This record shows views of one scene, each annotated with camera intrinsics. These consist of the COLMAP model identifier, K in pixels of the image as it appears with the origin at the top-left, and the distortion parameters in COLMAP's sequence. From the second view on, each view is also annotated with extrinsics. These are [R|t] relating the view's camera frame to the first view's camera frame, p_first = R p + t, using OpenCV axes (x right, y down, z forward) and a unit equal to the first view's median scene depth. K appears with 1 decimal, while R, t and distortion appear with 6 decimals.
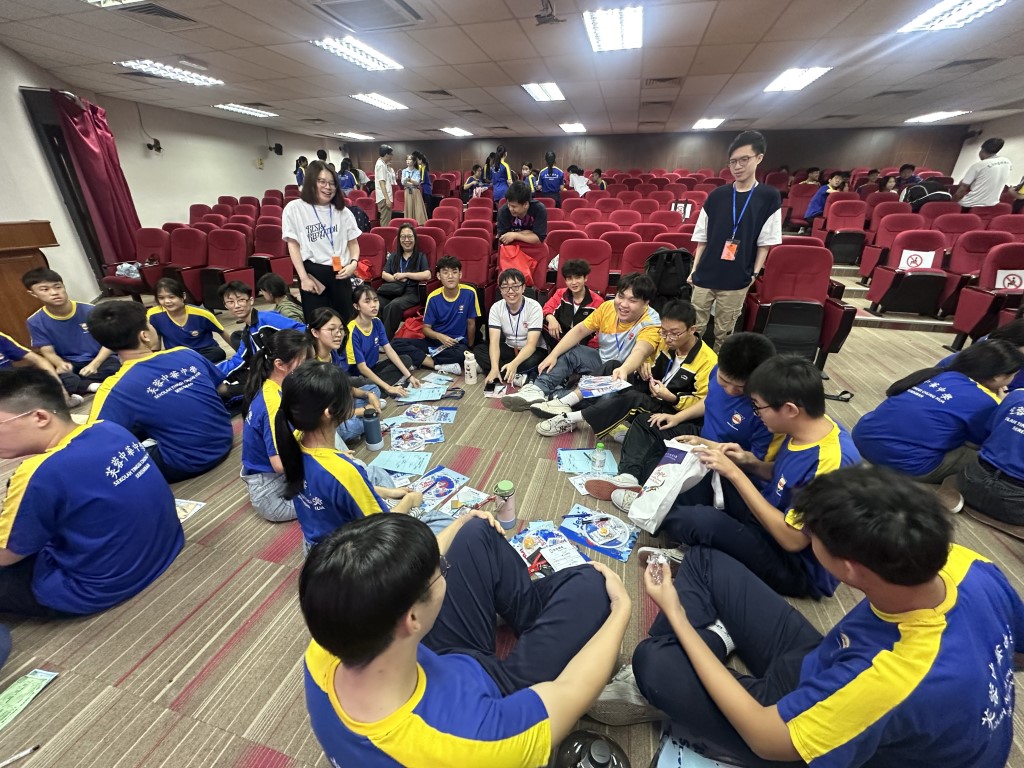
lens RADIAL K [[414.0, 0, 509.3], [0, 414.0, 394.1], [0, 0, 1]] dist [-0.011986, 0.000594]
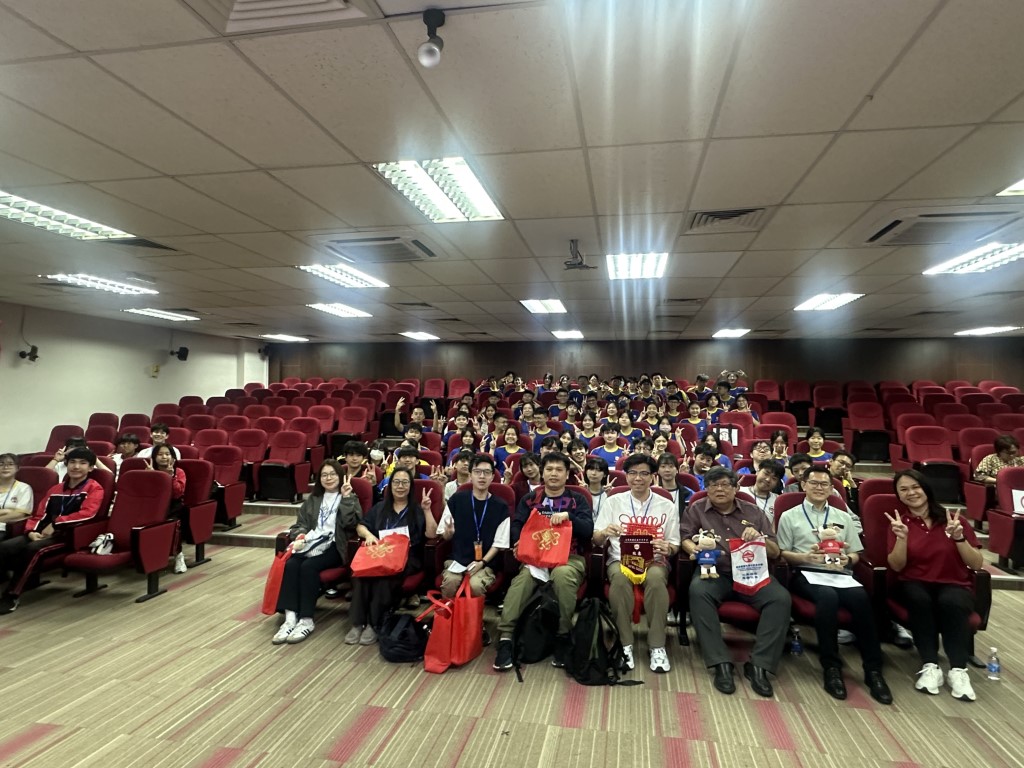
lens RADIAL K [[643.4, 0, 512.0], [0, 643.4, 384.0], [0, 0, 1]] dist [-0.015139, 0.001484]
pose [[0.996078, 0.005104, 0.088335, -0.097737], [0.034960, 0.894404, -0.445892, -0.004667], [-0.081283, 0.447231, 0.890717, -0.100809]]
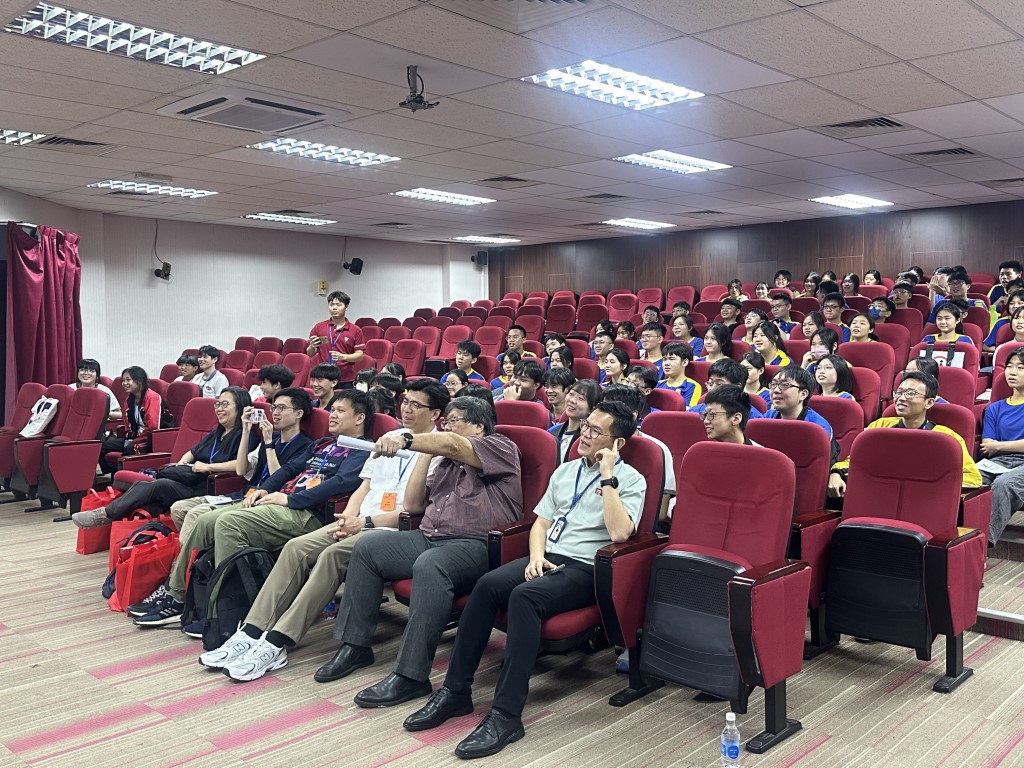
lens RADIAL K [[956.0, 0, 512.0], [0, 956.0, 384.0], [0, 0, 1]] dist [0.016812, 0.007619]
pose [[0.888937, 0.017150, -0.457709, 0.449762], [-0.187729, 0.925150, -0.329933, -0.006470], [0.417791, 0.379214, 0.825619, -0.025851]]
